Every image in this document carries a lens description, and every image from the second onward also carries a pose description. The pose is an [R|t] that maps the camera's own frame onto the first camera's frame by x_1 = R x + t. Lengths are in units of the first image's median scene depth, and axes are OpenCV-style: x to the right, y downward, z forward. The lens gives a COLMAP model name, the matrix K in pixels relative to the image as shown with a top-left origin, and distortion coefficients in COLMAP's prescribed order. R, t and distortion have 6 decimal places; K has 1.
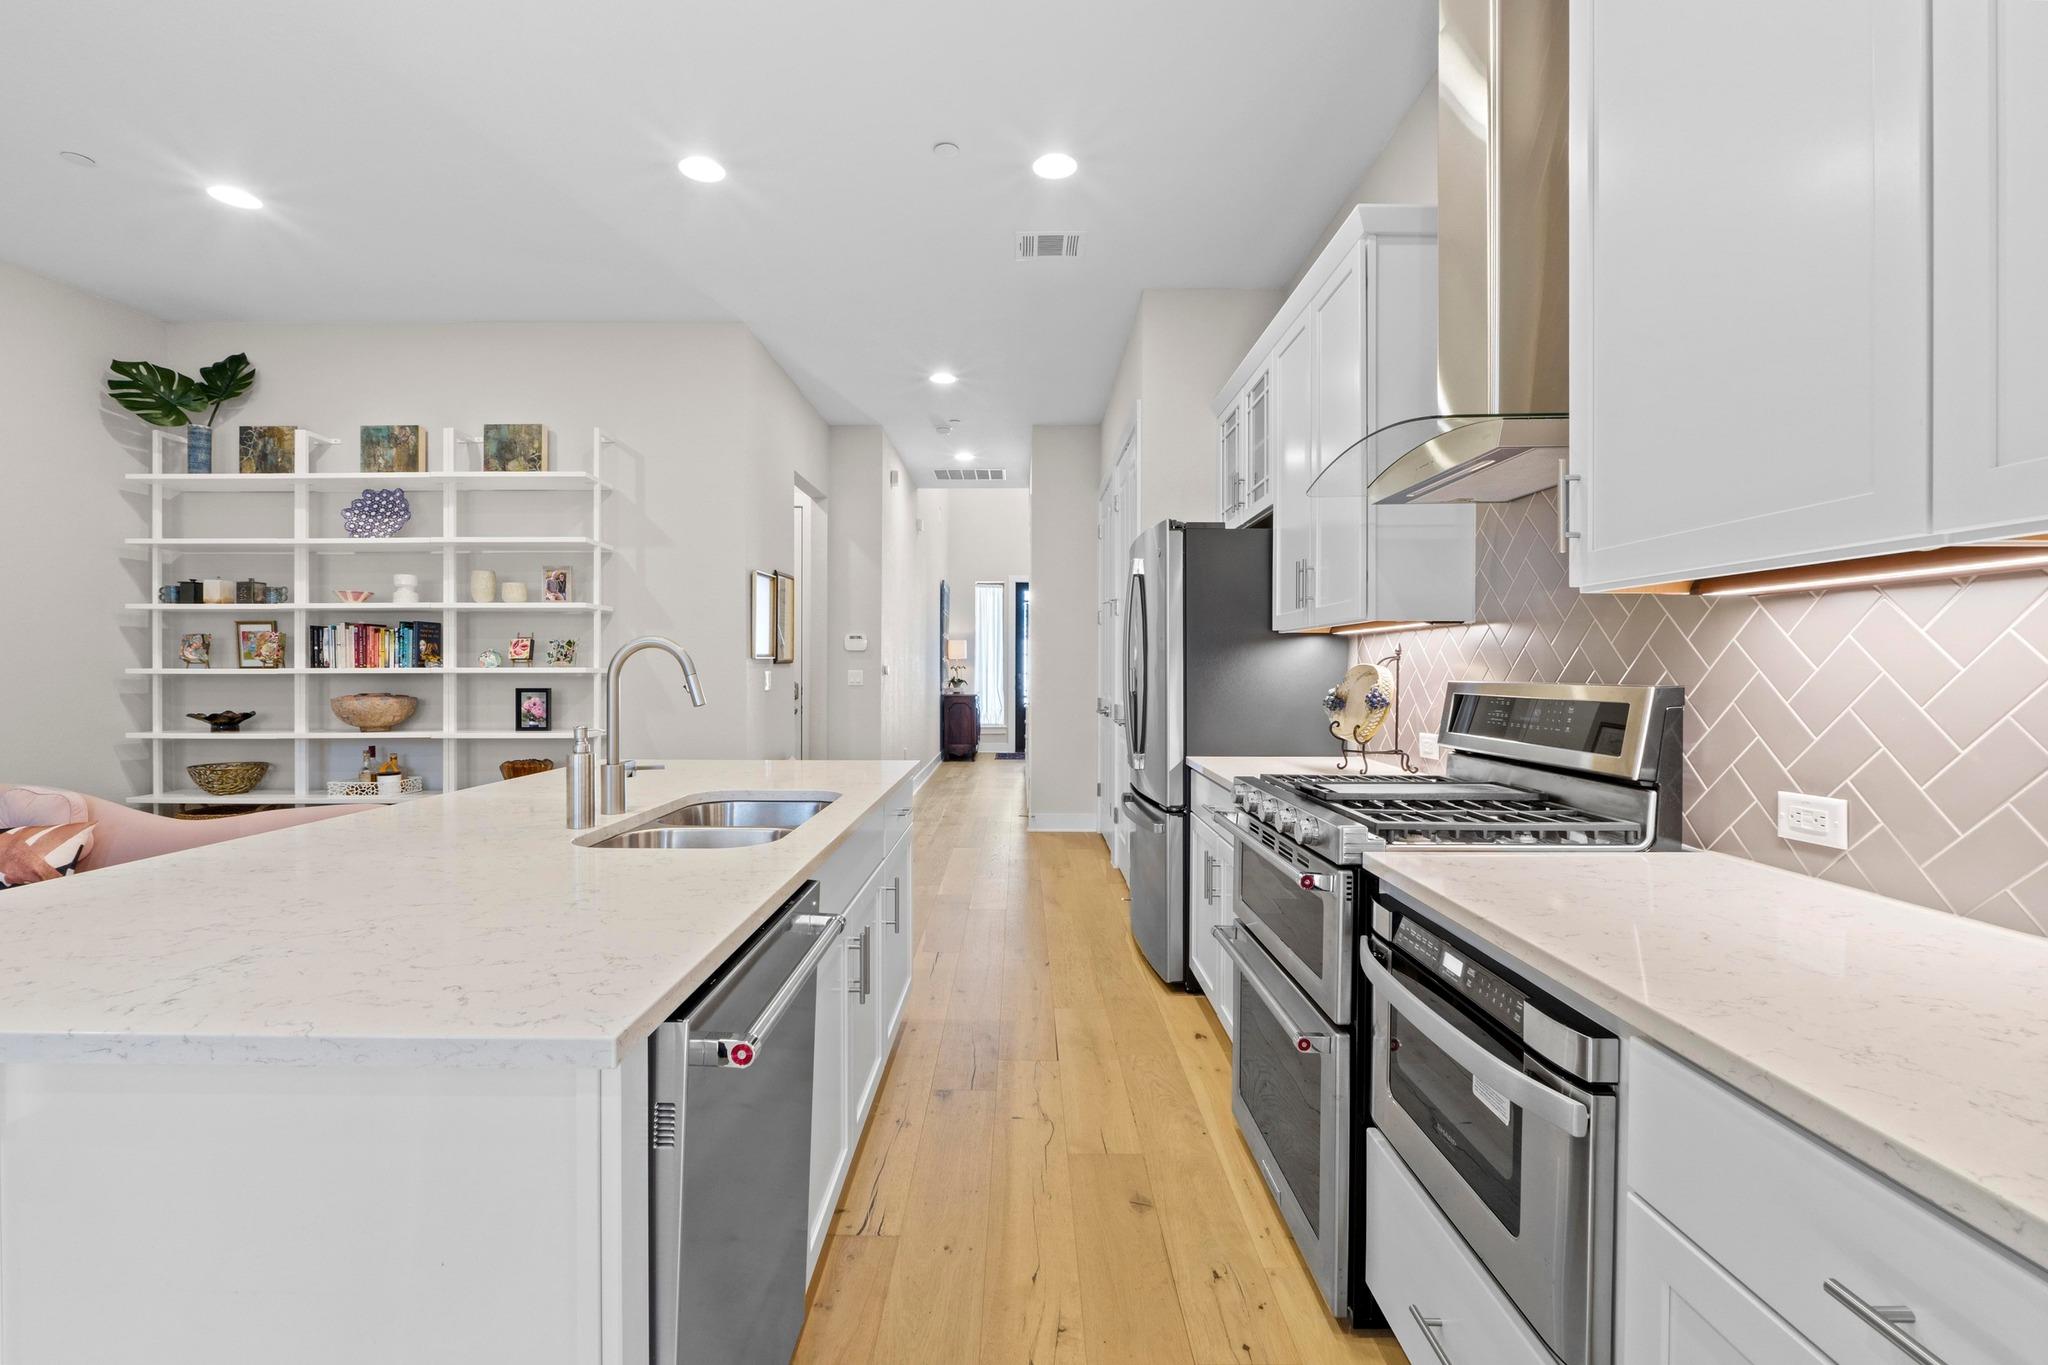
lens RADIAL K [[884.5, 0, 1019.1], [0, 884.5, 675.5], [0, 0, 1]] dist [-0.008644, -0.000237]
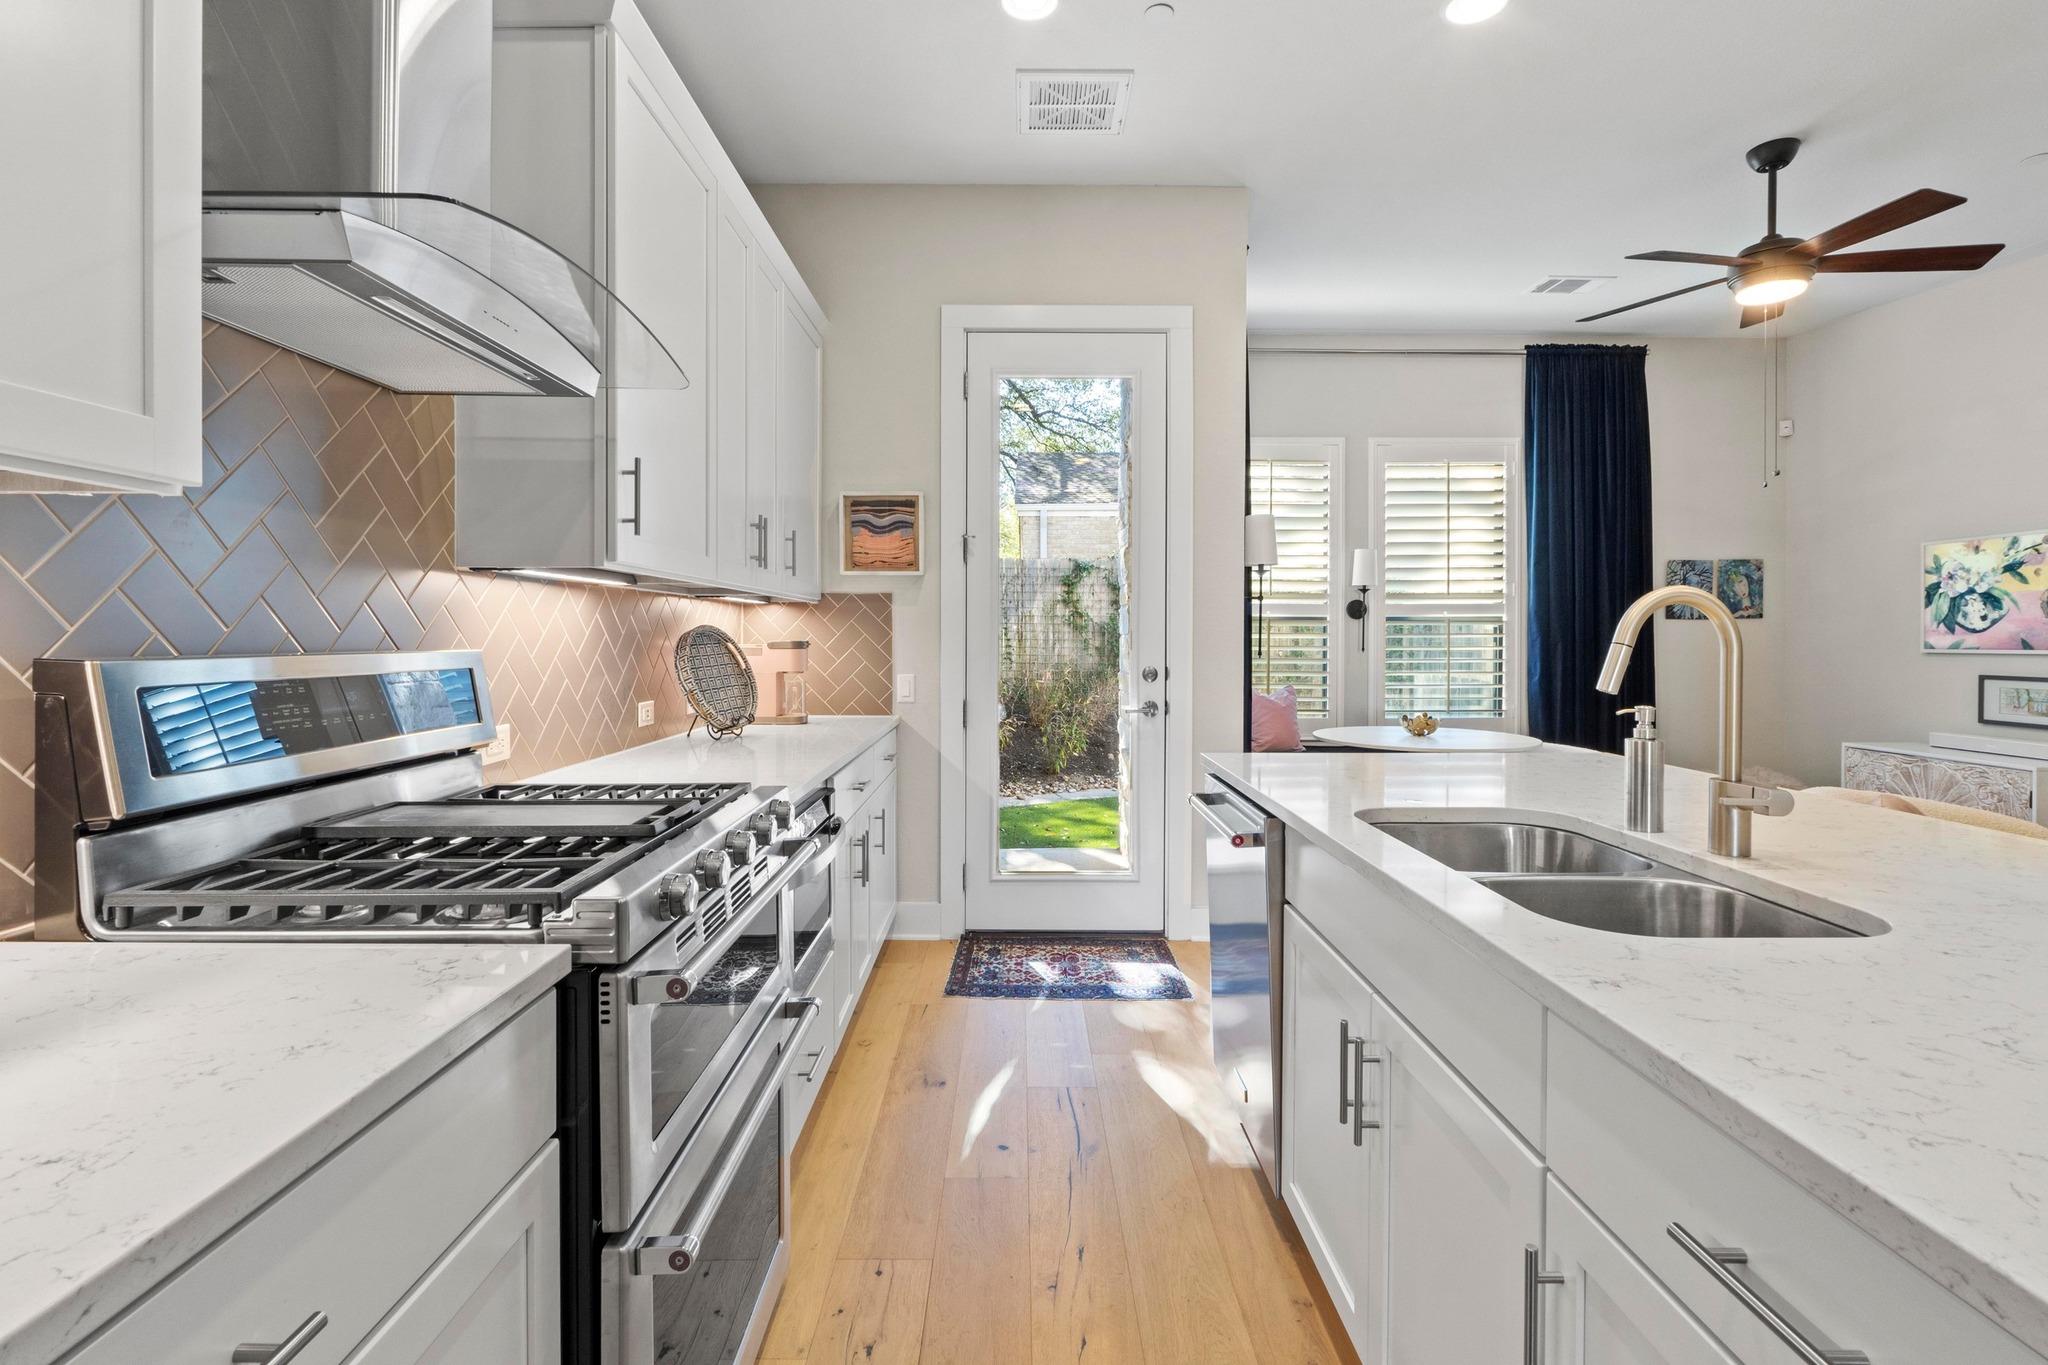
lens RADIAL K [[926.0, 0, 1025.1], [0, 926.0, 640.4], [0, 0, 1]] dist [-0.005623, -0.000122]
pose [[-0.999955, -0.003130, -0.009008, 0.034121], [-0.003270, 0.999873, 0.015582, -0.005804], [0.008958, 0.015611, -0.999838, 0.759268]]
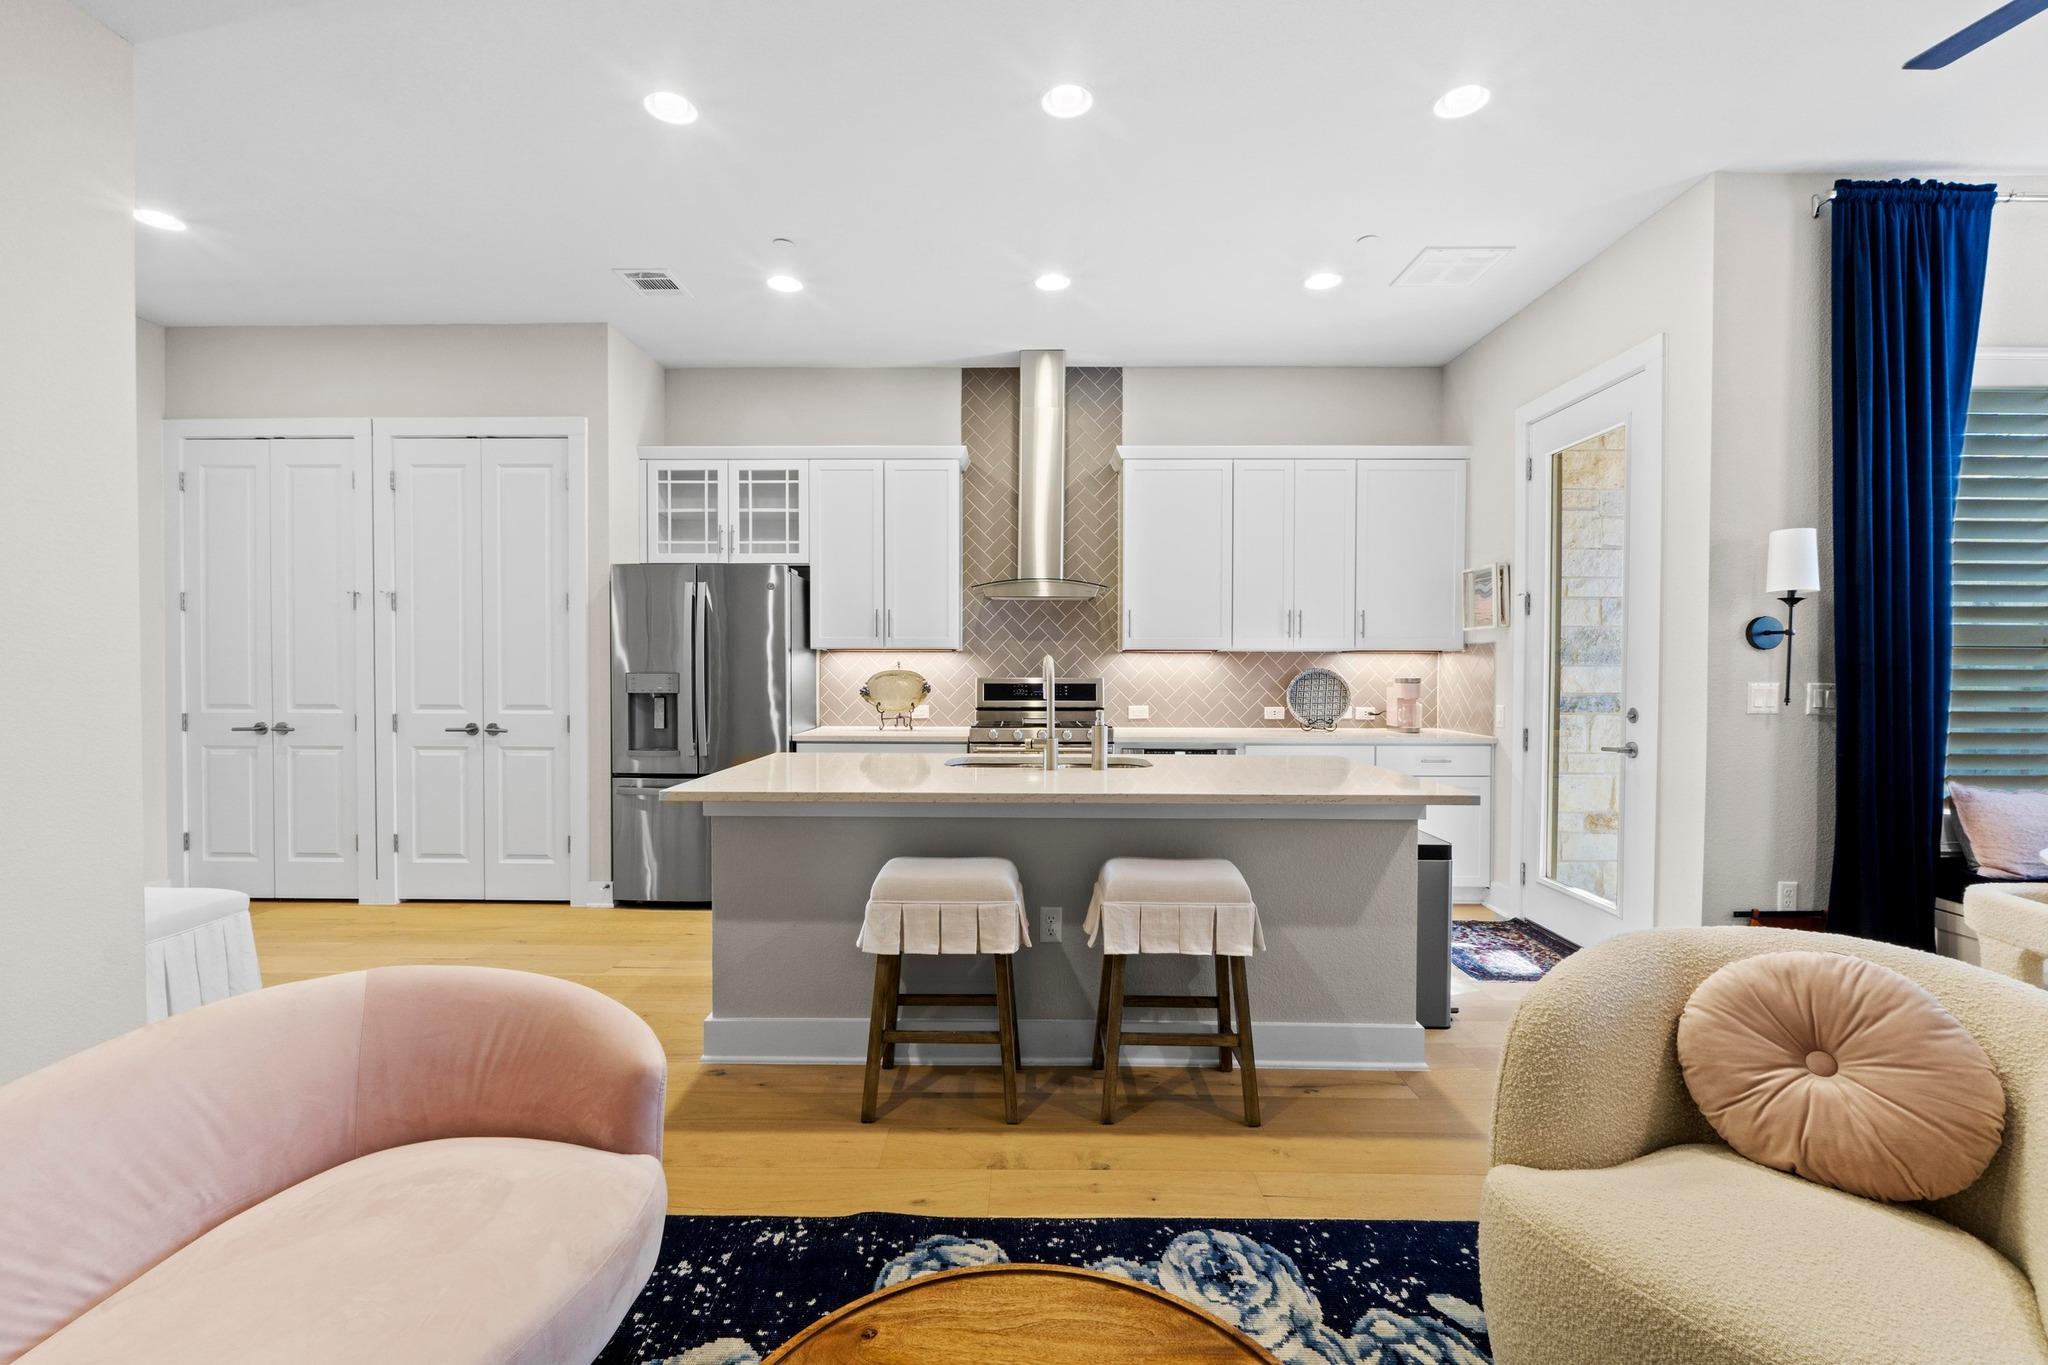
lens RADIAL K [[873.3, 0, 1016.2], [0, 873.3, 696.7], [0, 0, 1]] dist [-0.001757, -0.000005]
pose [[0.007600, -0.034062, 0.999391, -0.889187], [0.009464, 0.999377, 0.033990, -0.010821], [-0.999926, 0.009200, 0.007918, 0.469741]]
